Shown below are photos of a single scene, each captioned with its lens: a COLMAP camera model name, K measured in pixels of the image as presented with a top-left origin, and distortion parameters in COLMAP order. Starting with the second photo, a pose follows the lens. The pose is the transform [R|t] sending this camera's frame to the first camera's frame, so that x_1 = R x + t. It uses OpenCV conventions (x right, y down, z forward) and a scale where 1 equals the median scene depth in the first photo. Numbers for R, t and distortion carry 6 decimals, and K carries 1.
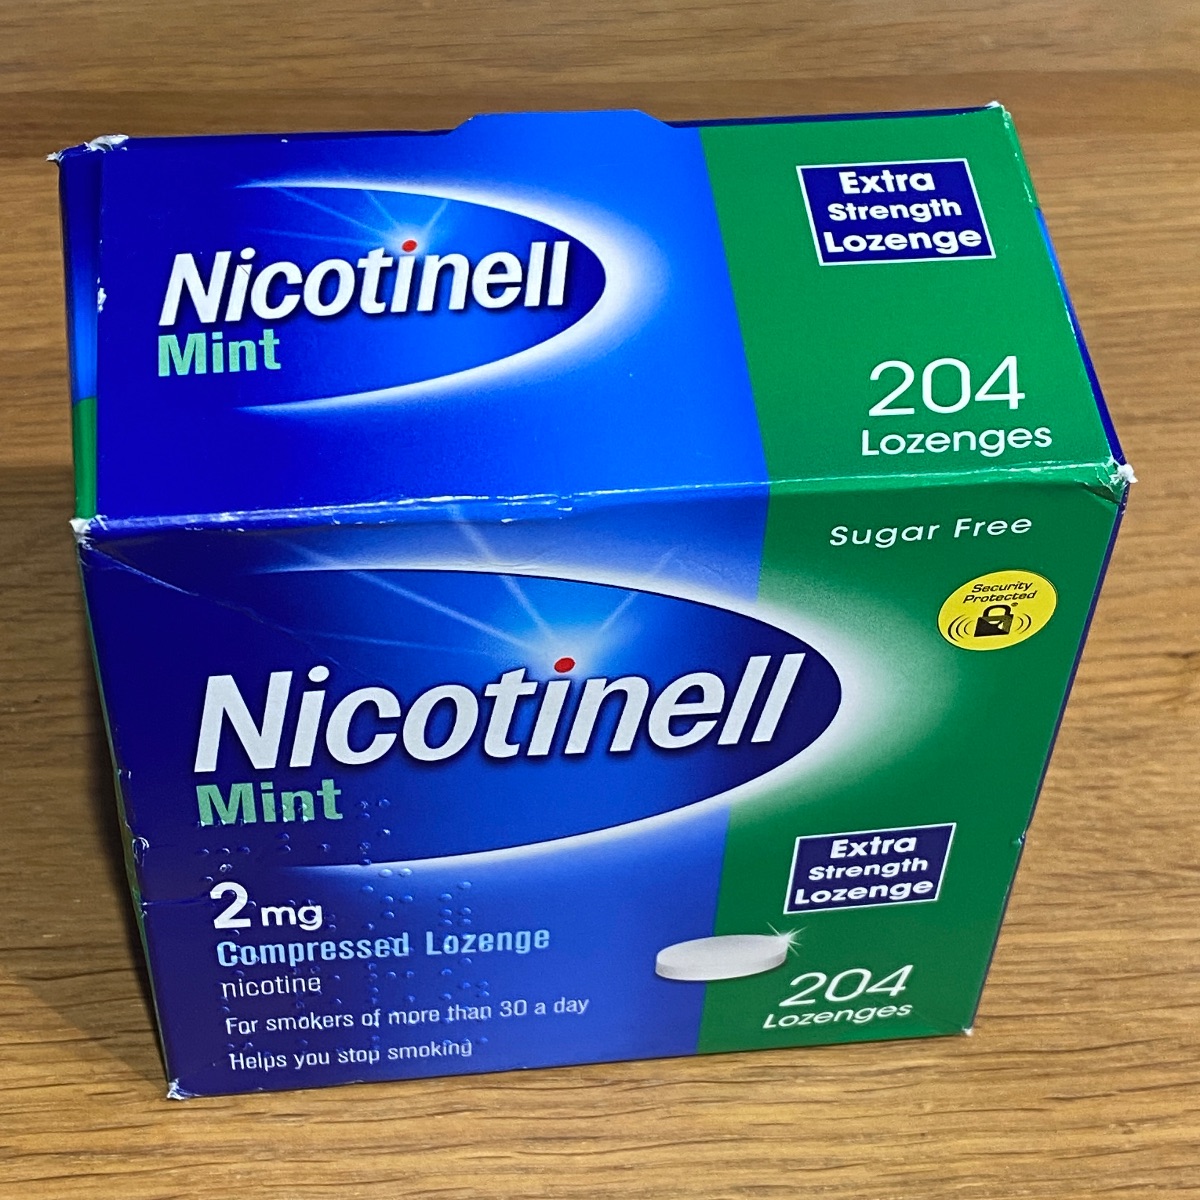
lens RADIAL K [[2442.8, 0, 600.0], [0, 2442.8, 600.0], [0, 0, 1]] dist [0.196417, -0.229971]
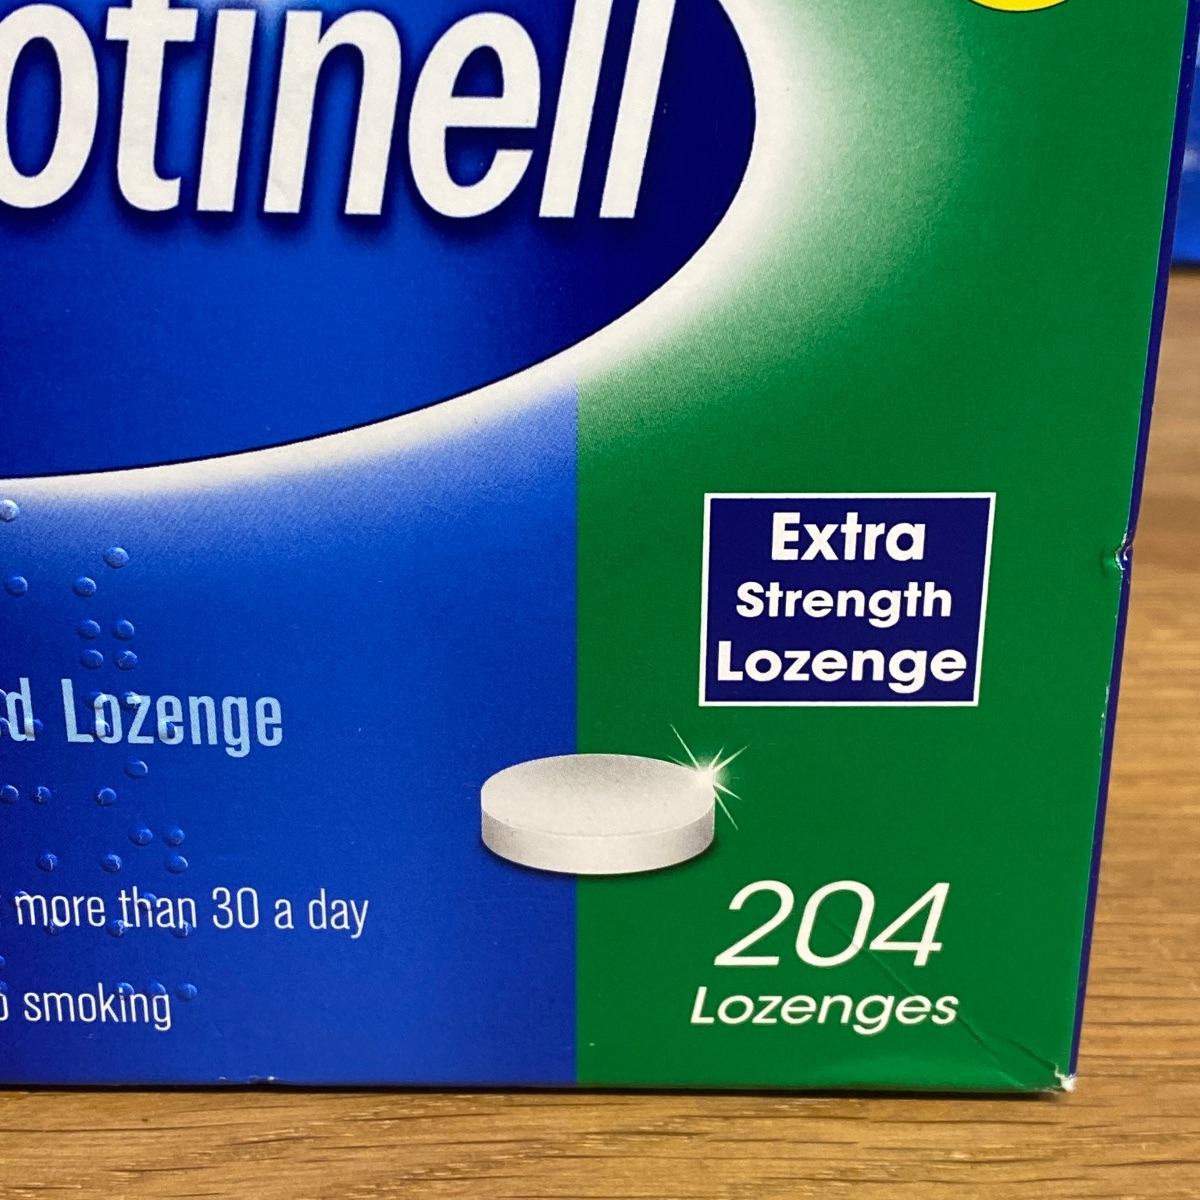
lens RADIAL K [[2468.0, 0, 620.0], [0, 2468.0, 597.3], [0, 0, 1]] dist [0.227984, -0.943084]
pose [[0.992149, 0.025528, -0.122427, 0.130088], [-0.070021, 0.924508, -0.374675, 0.330207], [0.103620, 0.380306, 0.919038, 0.482921]]
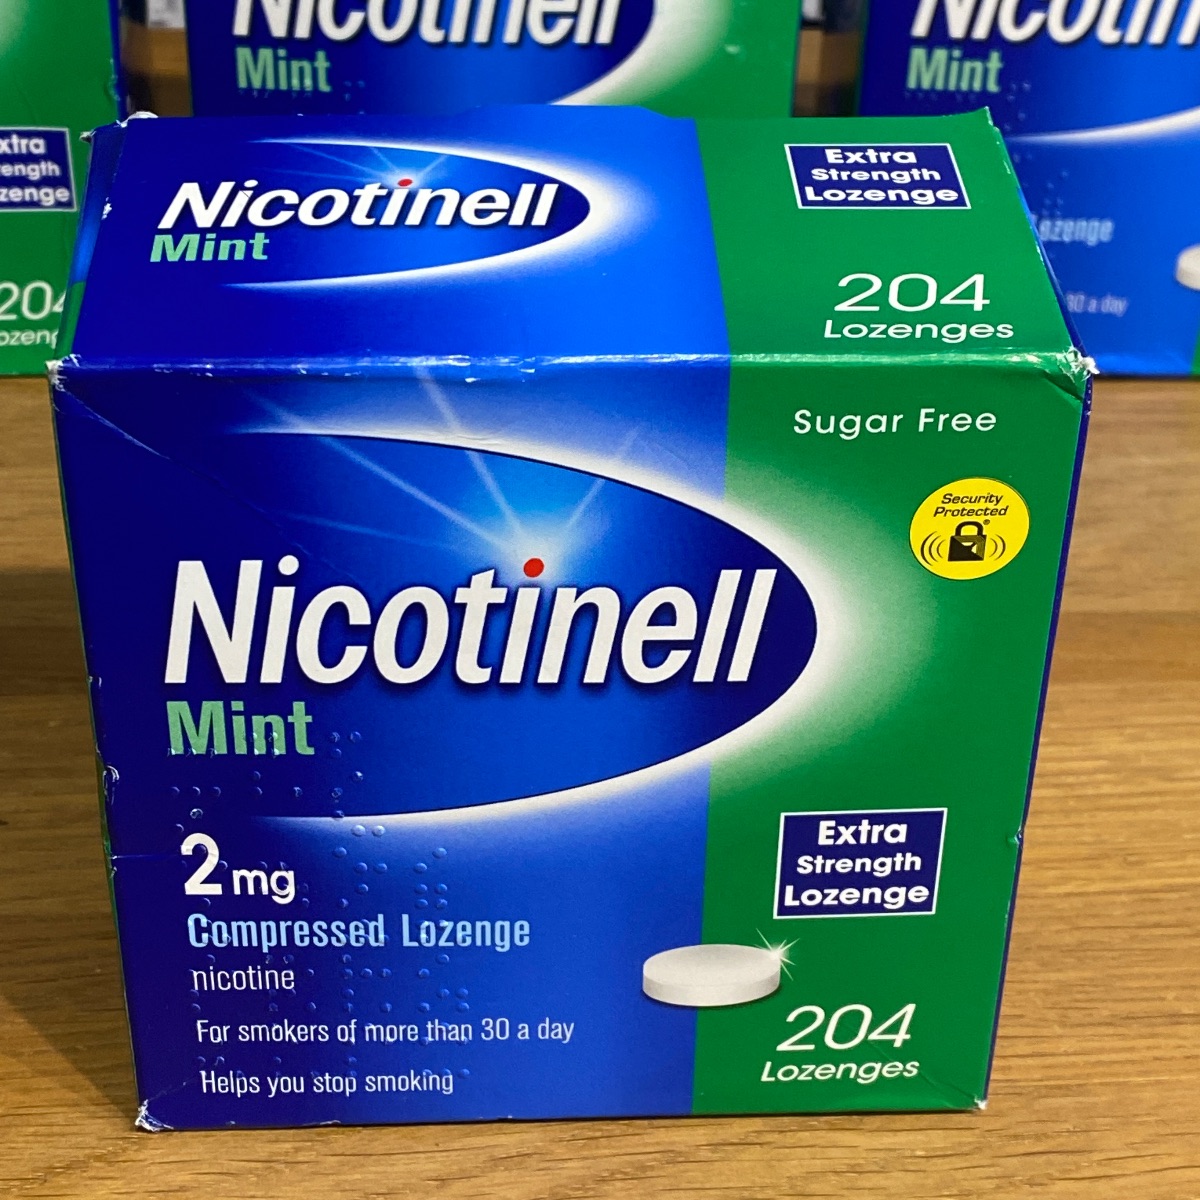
lens RADIAL K [[2460.0, 0, 621.3], [0, 2460.0, 597.5], [0, 0, 1]] dist [0.236126, -0.968195]
pose [[0.997747, 0.020658, -0.063826, 0.077187], [-0.035997, 0.967703, -0.249509, 0.259267], [0.056610, 0.251244, 0.966267, 0.026242]]
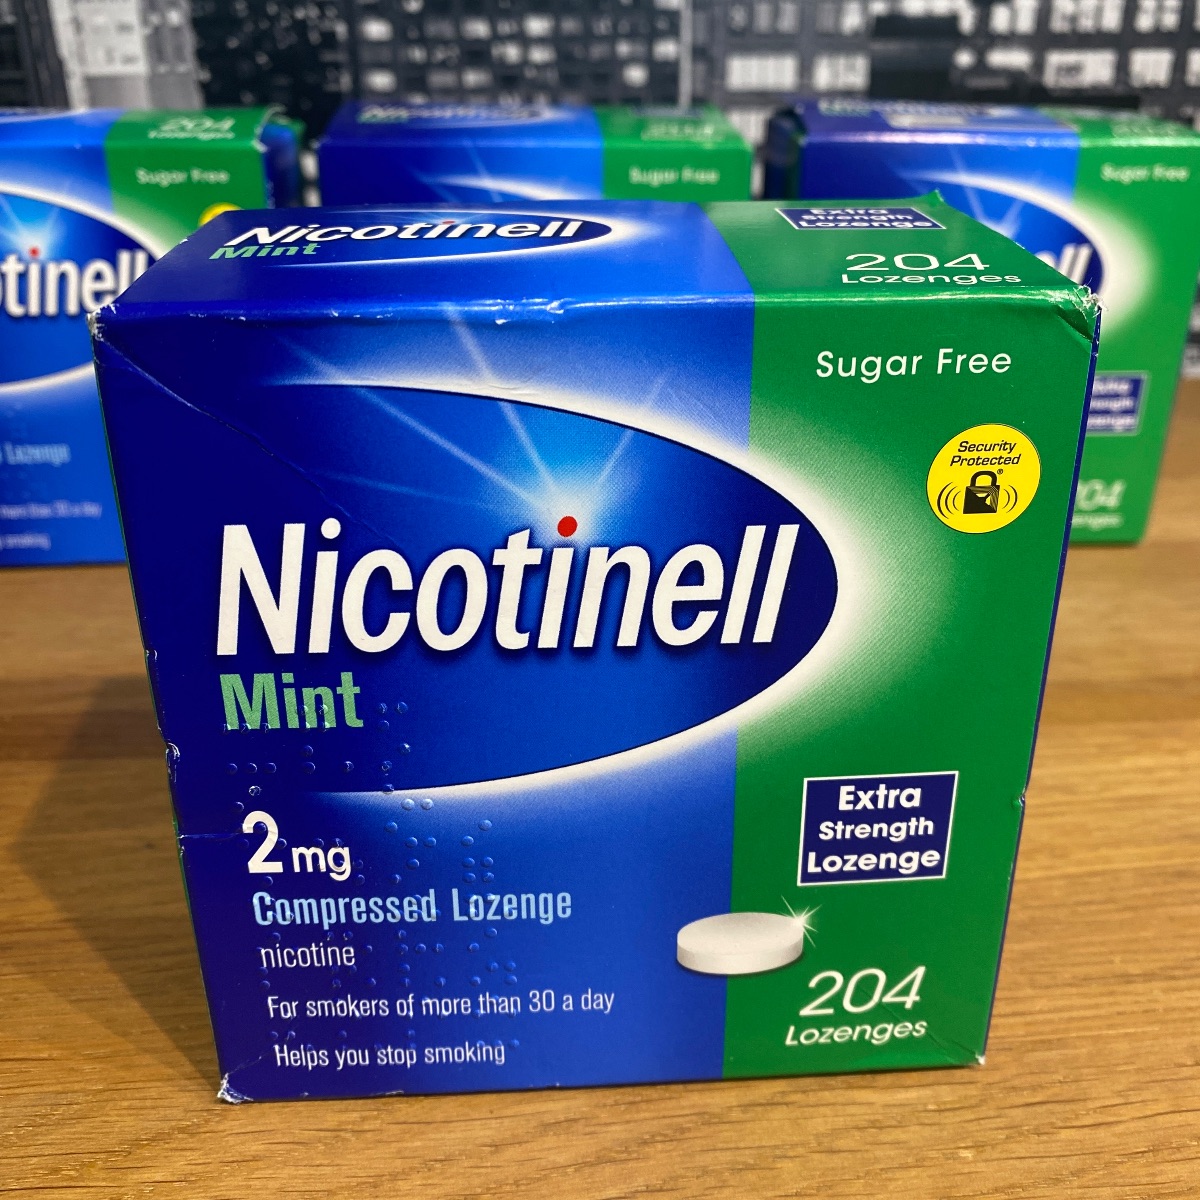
lens RADIAL K [[1241.6, 0, 612.6], [0, 1241.6, 577.8], [0, 0, 1]] dist [0.104586, -0.380076]
pose [[0.997543, -0.017491, -0.067845, 0.036196], [-0.012580, 0.907885, -0.419030, 0.240587], [0.068925, 0.418854, 0.905434, 0.476294]]
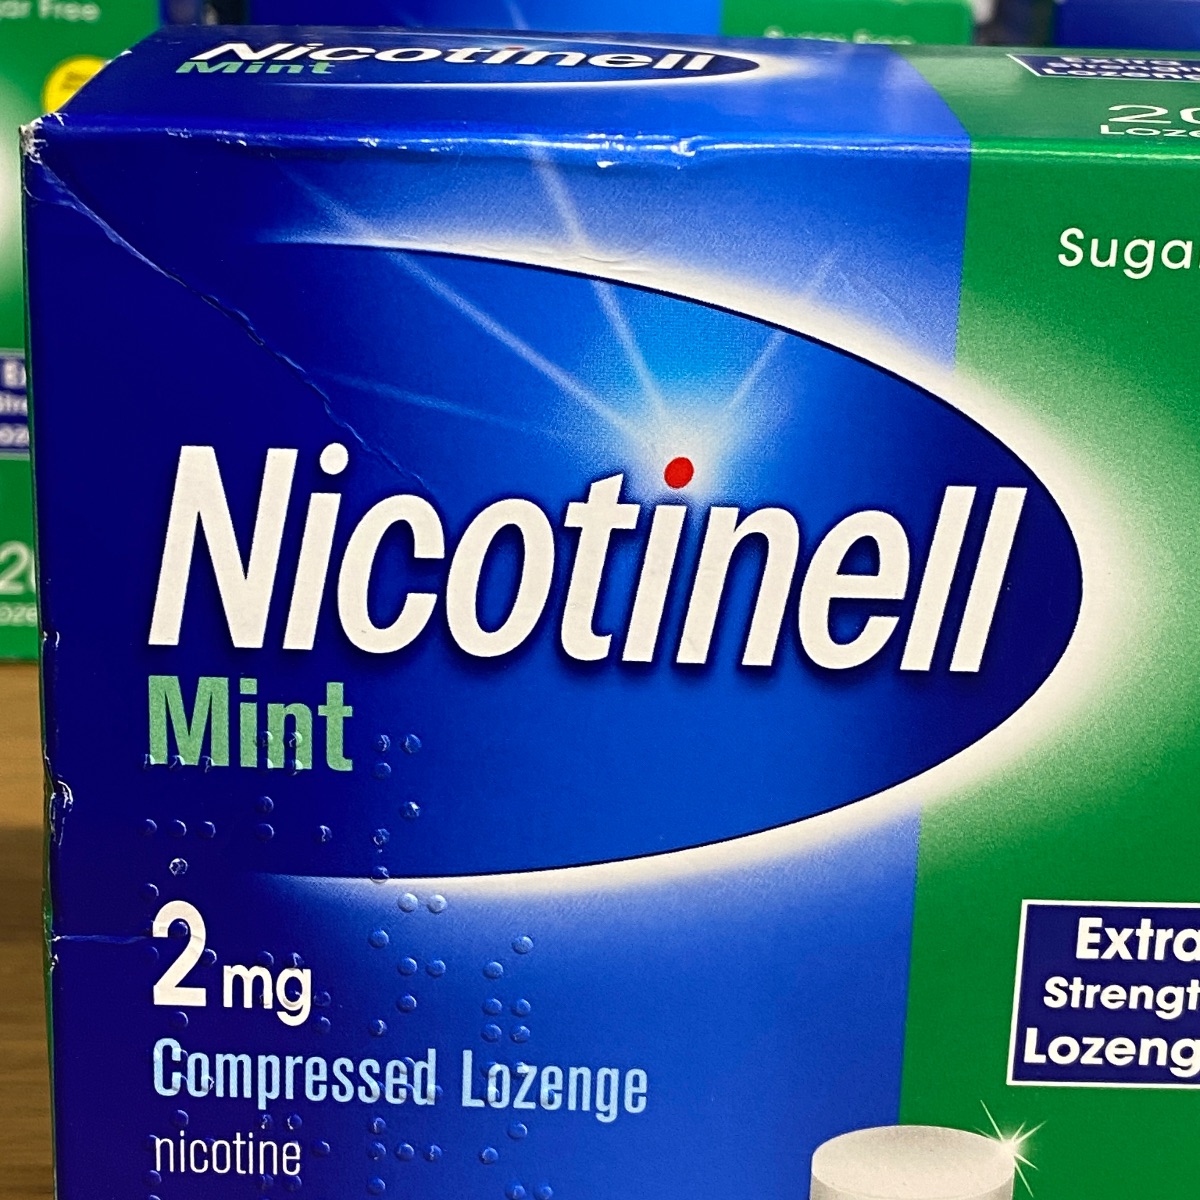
lens RADIAL K [[2446.1, 0, 575.1], [0, 2446.1, 576.8], [0, 0, 1]] dist [0.210227, -0.750566]
pose [[0.994092, 0.023073, -0.106061, 0.028129], [-0.075755, 0.847276, -0.525723, 0.382261], [0.077733, 0.530652, 0.844018, 0.373698]]
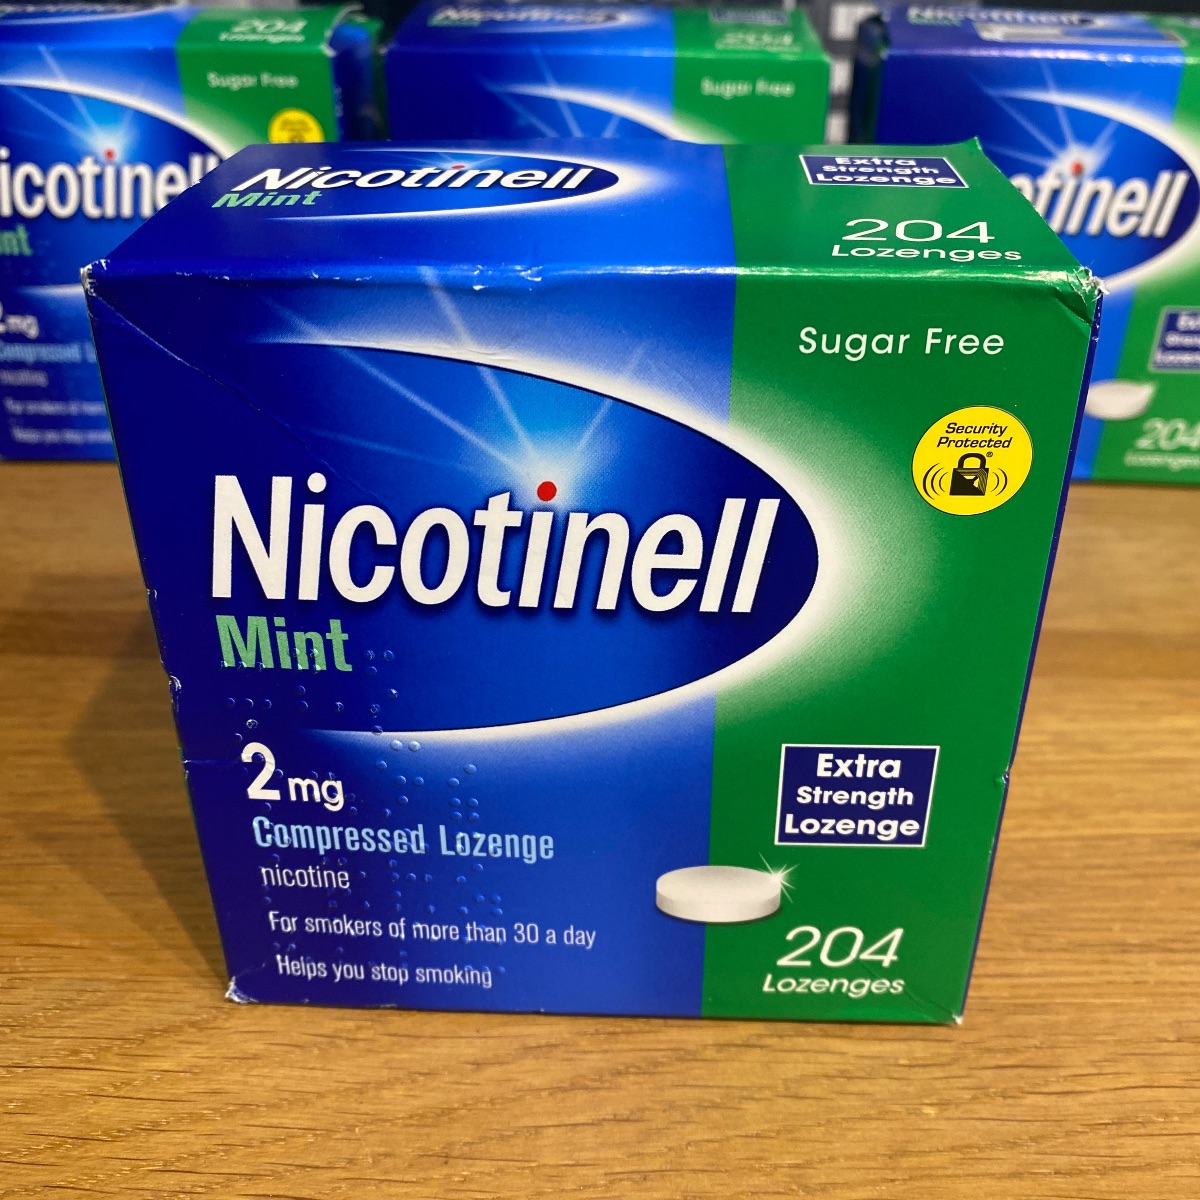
lens RADIAL K [[1236.2, 0, 617.6], [0, 1236.2, 578.7], [0, 0, 1]] dist [0.181523, -0.698883]
pose [[0.987387, 0.040365, -0.153091, 0.088642], [-0.089547, 0.939809, -0.329757, 0.210941], [0.130565, 0.339307, 0.931570, 0.466312]]
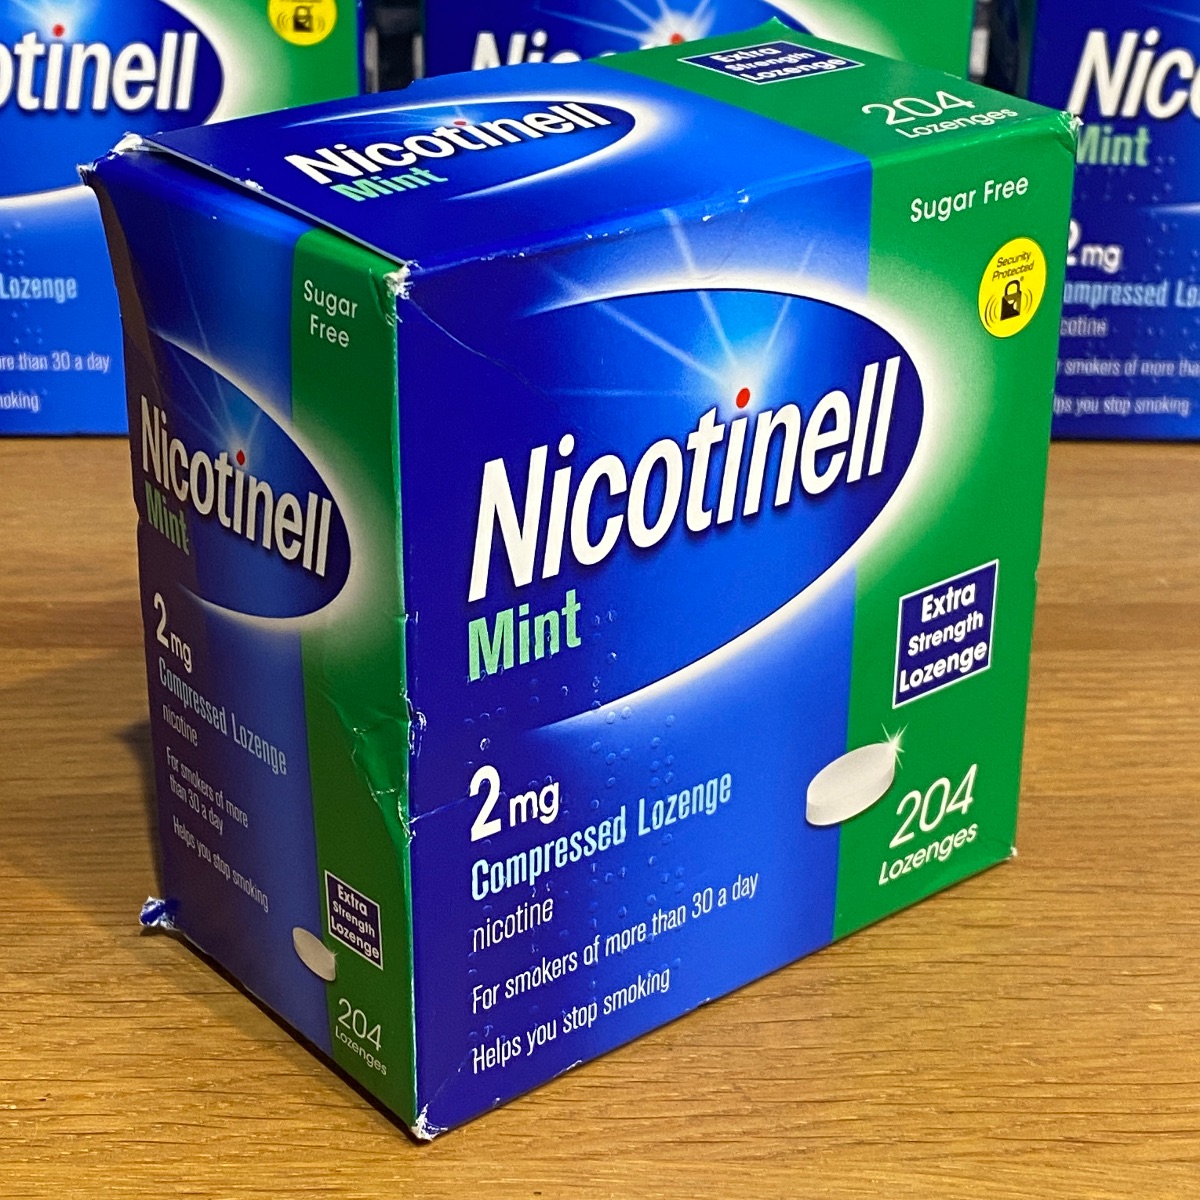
lens RADIAL K [[2433.8, 0, 589.6], [0, 2433.8, 542.2], [0, 0, 1]] dist [0.226706, -0.746429]
pose [[0.839366, -0.247121, 0.484144, -0.556548], [0.425746, 0.852633, -0.302913, 0.345510], [-0.337941, 0.460378, 0.820882, 0.135794]]
